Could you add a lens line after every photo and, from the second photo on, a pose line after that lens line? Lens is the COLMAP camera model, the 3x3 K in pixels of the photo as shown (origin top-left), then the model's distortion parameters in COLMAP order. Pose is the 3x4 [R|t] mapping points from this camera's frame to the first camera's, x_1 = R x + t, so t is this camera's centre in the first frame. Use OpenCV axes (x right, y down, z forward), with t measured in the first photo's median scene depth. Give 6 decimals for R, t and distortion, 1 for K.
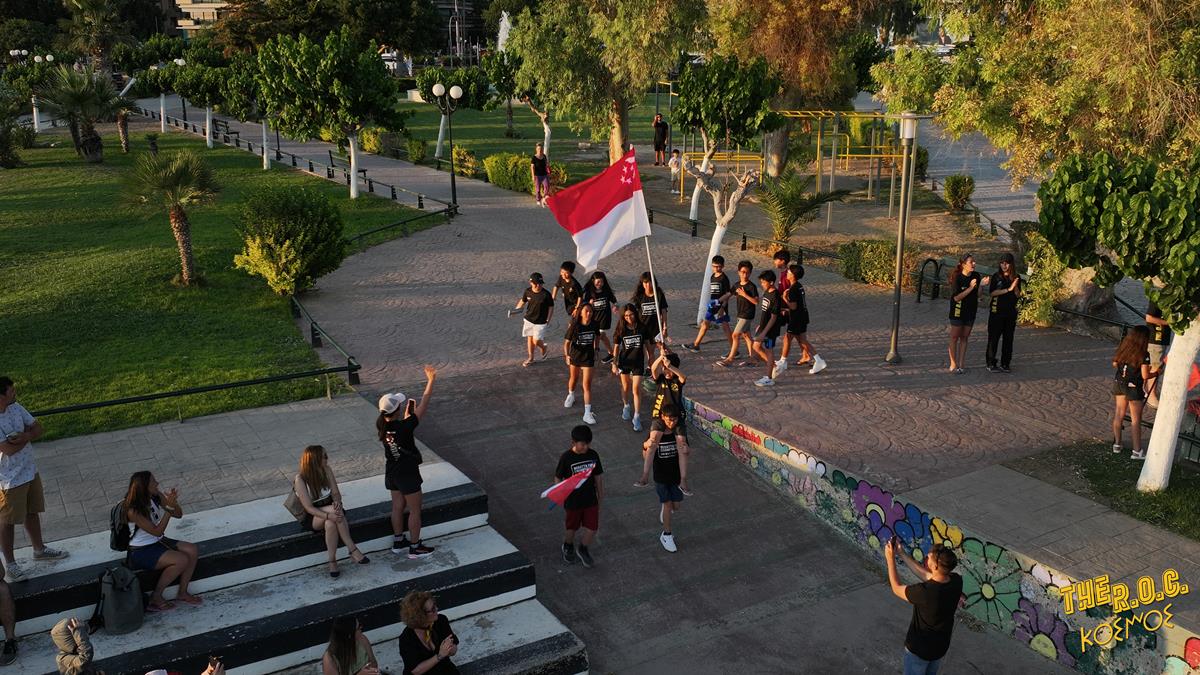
lens RADIAL K [[1111.5, 0, 600.0], [0, 1111.5, 337.5], [0, 0, 1]] dist [0.015630, -0.020761]
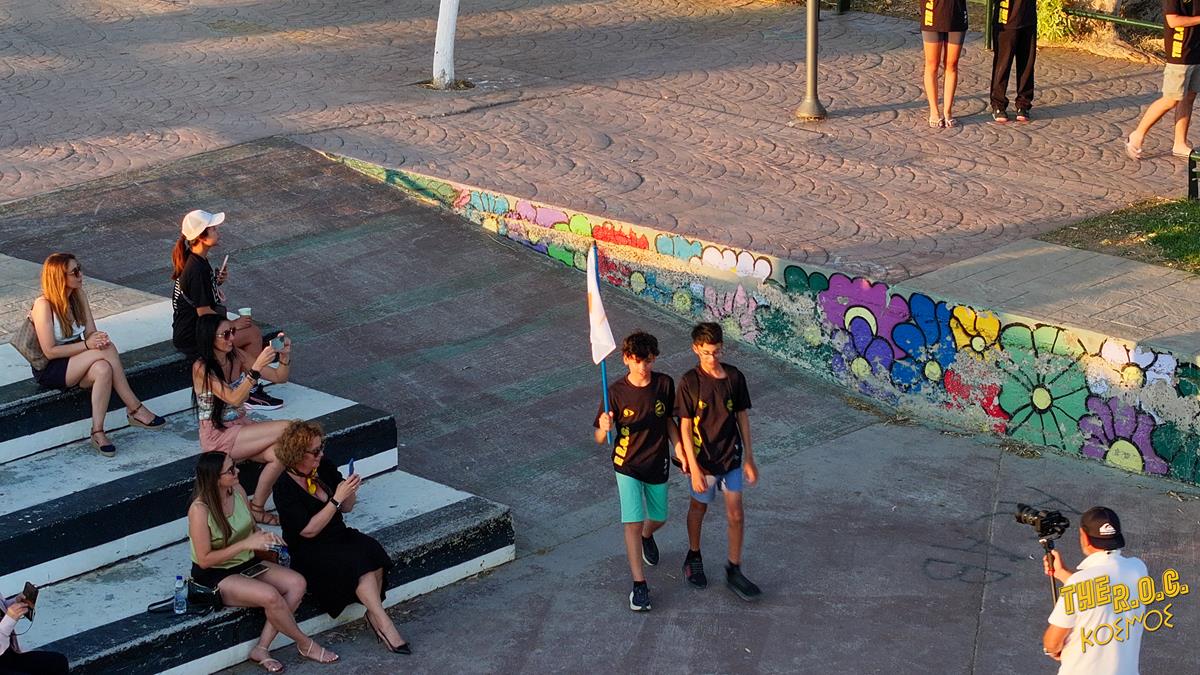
lens RADIAL K [[3495.0, 0, 600.0], [0, 3495.0, 337.5], [0, 0, 1]] dist [-0.191150, 0.368340]
pose [[0.957607, -0.083032, 0.275851, -0.444317], [0.077053, 0.996498, 0.032463, 0.090553], [-0.277581, -0.009832, 0.960652, -0.871895]]
